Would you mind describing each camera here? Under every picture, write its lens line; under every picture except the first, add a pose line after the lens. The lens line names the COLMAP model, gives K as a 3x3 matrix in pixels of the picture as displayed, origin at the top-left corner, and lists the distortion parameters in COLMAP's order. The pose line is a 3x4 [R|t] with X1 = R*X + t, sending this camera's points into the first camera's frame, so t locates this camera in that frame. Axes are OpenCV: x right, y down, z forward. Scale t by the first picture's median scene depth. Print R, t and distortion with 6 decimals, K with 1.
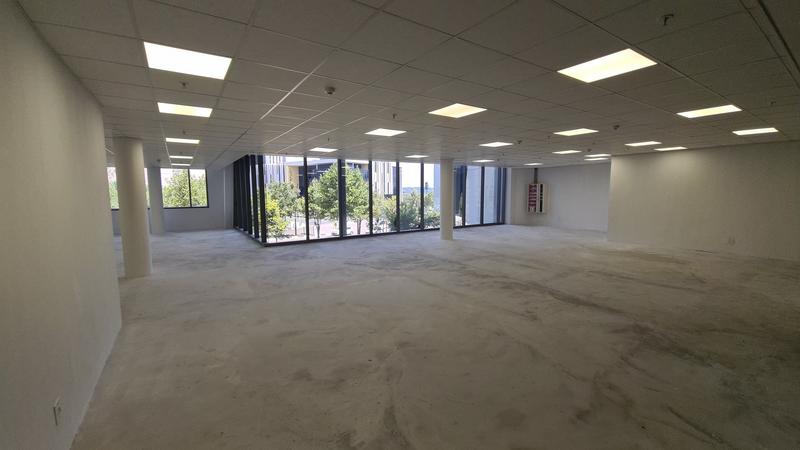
lens RADIAL K [[323.3, 0, 395.9], [0, 323.3, 222.4], [0, 0, 1]] dist [0.010282, -0.008417]
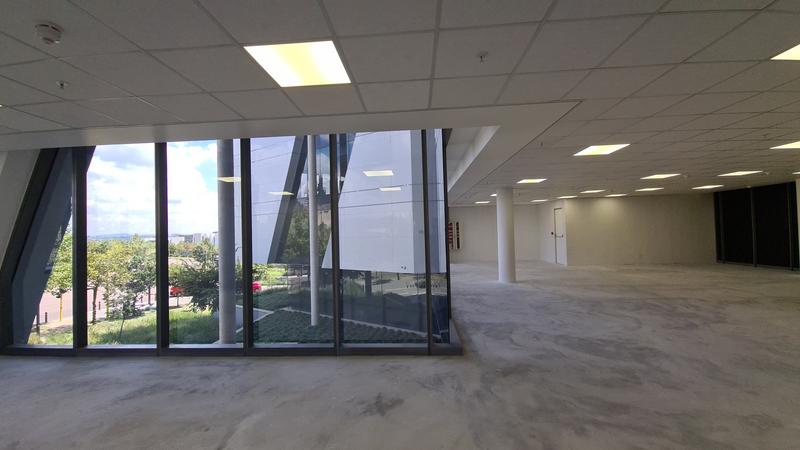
lens RADIAL K [[323.3, 0, 395.9], [0, 323.3, 225.2], [0, 0, 1]] dist [0.010282, -0.008417]
pose [[0.613133, 0.008359, 0.789935, -1.280303], [0.096378, 0.991683, -0.085301, -0.096124], [-0.784078, 0.128434, 0.607228, 1.300151]]
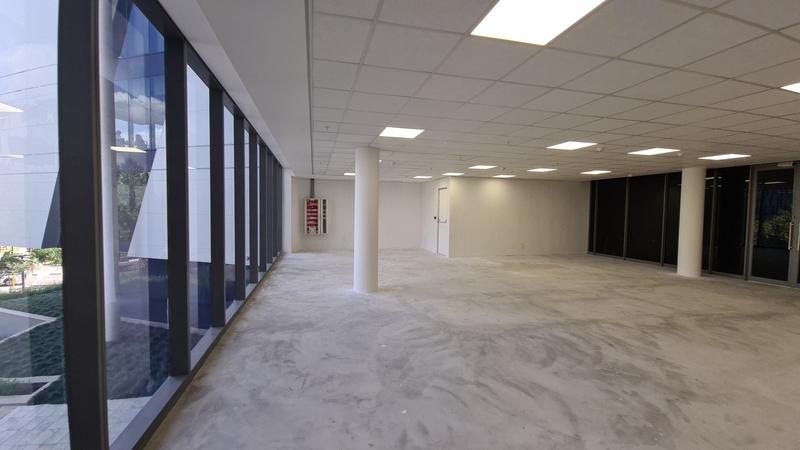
lens RADIAL K [[323.3, 0, 397.5], [0, 323.3, 222.1], [0, 0, 1]] dist [0.010282, -0.008417]
pose [[0.334835, -0.022488, 0.942008, -0.649051], [0.072511, 0.997366, -0.001964, -0.115108], [-0.939483, 0.068963, 0.335584, 1.403341]]
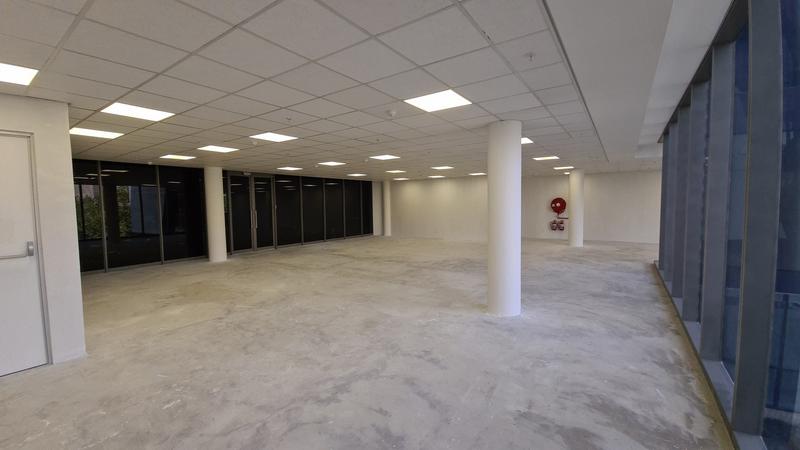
lens RADIAL K [[323.3, 0, 396.3], [0, 323.3, 222.9], [0, 0, 1]] dist [0.010282, -0.008417]
pose [[-0.932162, 0.047966, -0.358850, 0.826321], [-0.008369, 0.988065, 0.153811, -0.238886], [0.361945, 0.146380, -0.920635, 2.476700]]
